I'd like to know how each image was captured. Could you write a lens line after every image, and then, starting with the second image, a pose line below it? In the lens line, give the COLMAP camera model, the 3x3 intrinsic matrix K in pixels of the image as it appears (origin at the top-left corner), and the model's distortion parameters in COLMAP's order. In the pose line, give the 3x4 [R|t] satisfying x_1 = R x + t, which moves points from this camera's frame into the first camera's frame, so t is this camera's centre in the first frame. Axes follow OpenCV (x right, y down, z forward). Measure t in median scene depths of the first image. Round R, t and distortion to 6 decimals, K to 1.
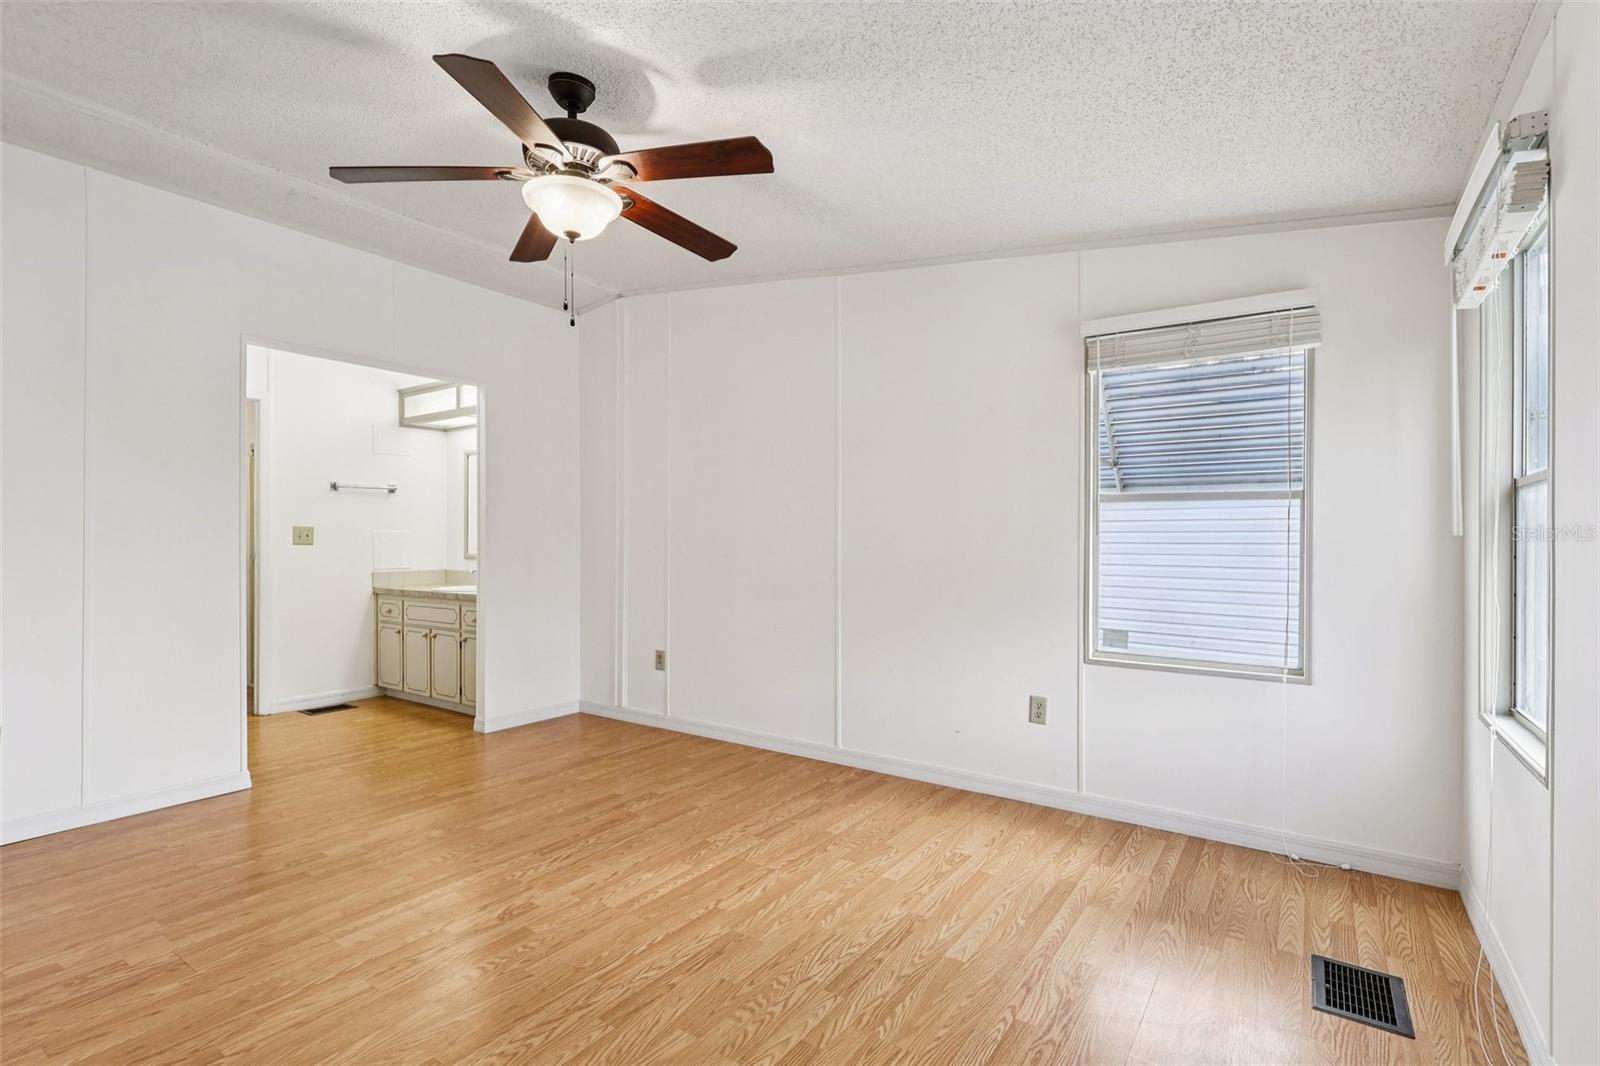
lens RADIAL K [[744.3, 0, 797.3], [0, 744.3, 520.9], [0, 0, 1]] dist [-0.004893, 0.000721]
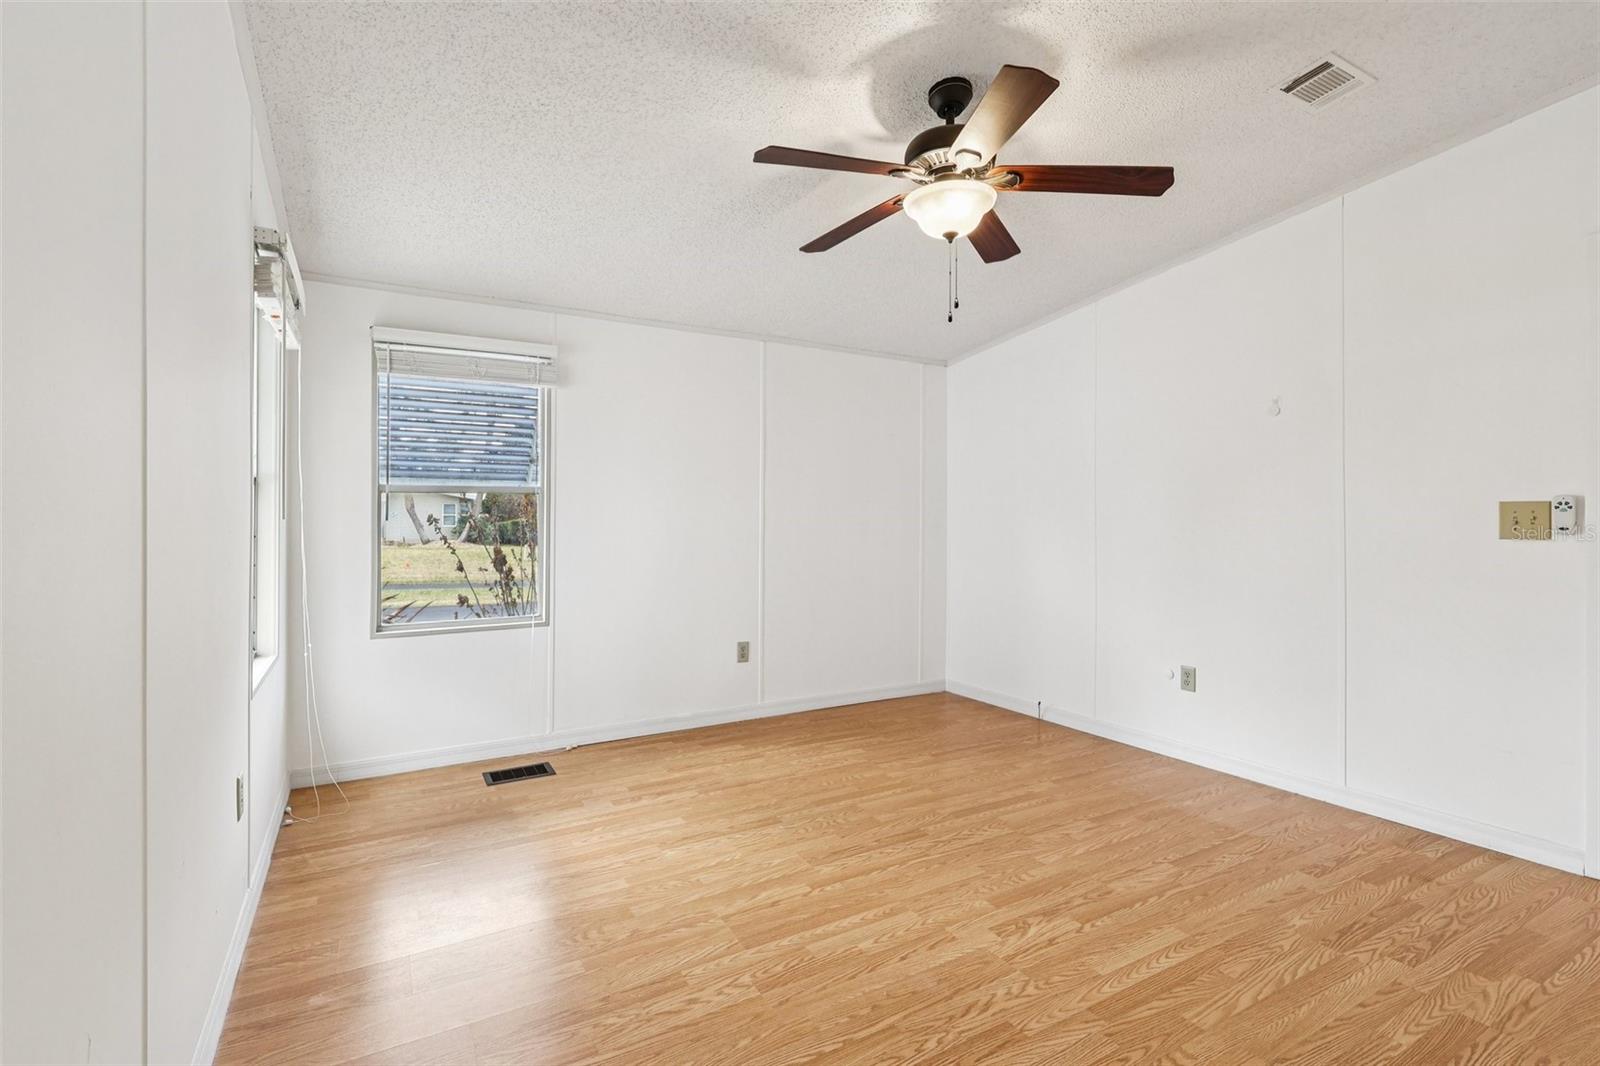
lens RADIAL K [[756.0, 0, 814.5], [0, 756.0, 525.4], [0, 0, 1]] dist [-0.001382, 0.000079]
pose [[-0.910481, -0.004205, 0.413530, -0.500807], [-0.010789, 0.999849, -0.013587, 0.037385], [-0.413411, -0.016832, -0.910389, 1.821256]]
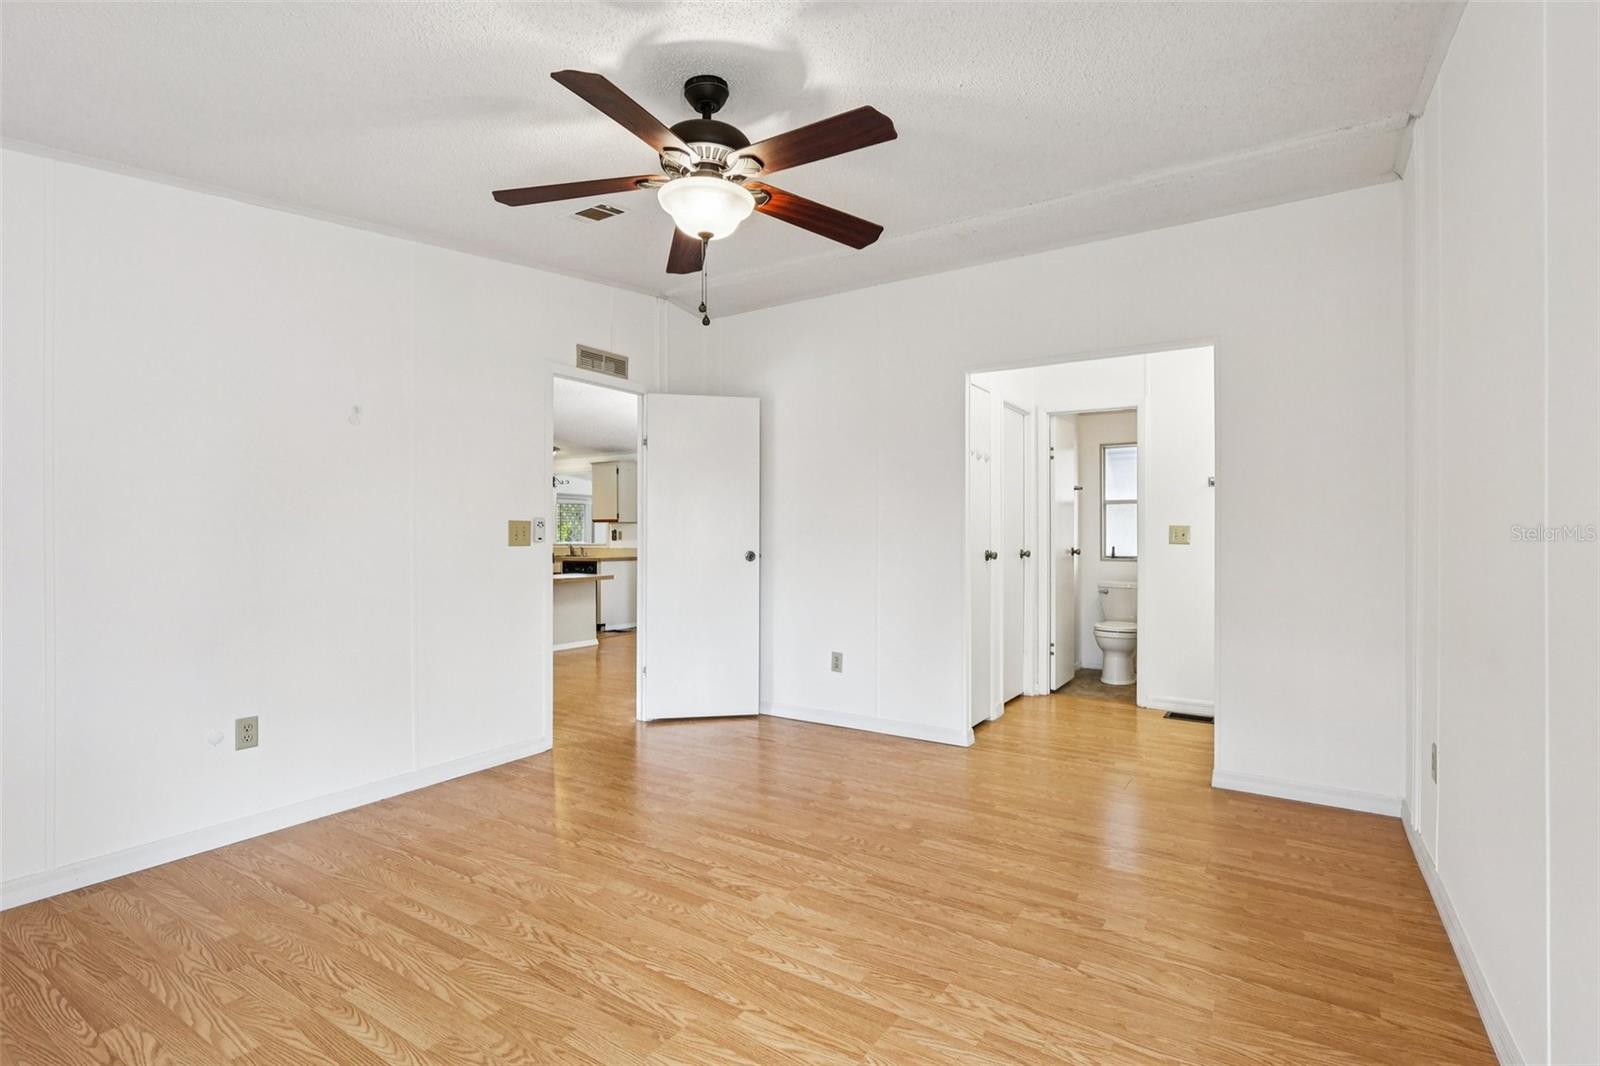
lens RADIAL K [[744.3, 0, 797.3], [0, 744.3, 520.9], [0, 0, 1]] dist [-0.004893, 0.000721]
pose [[0.032234, -0.023415, -0.999206, 0.635875], [0.021669, 0.999507, -0.022723, 0.026056], [0.999245, -0.020920, 0.032726, 0.977351]]
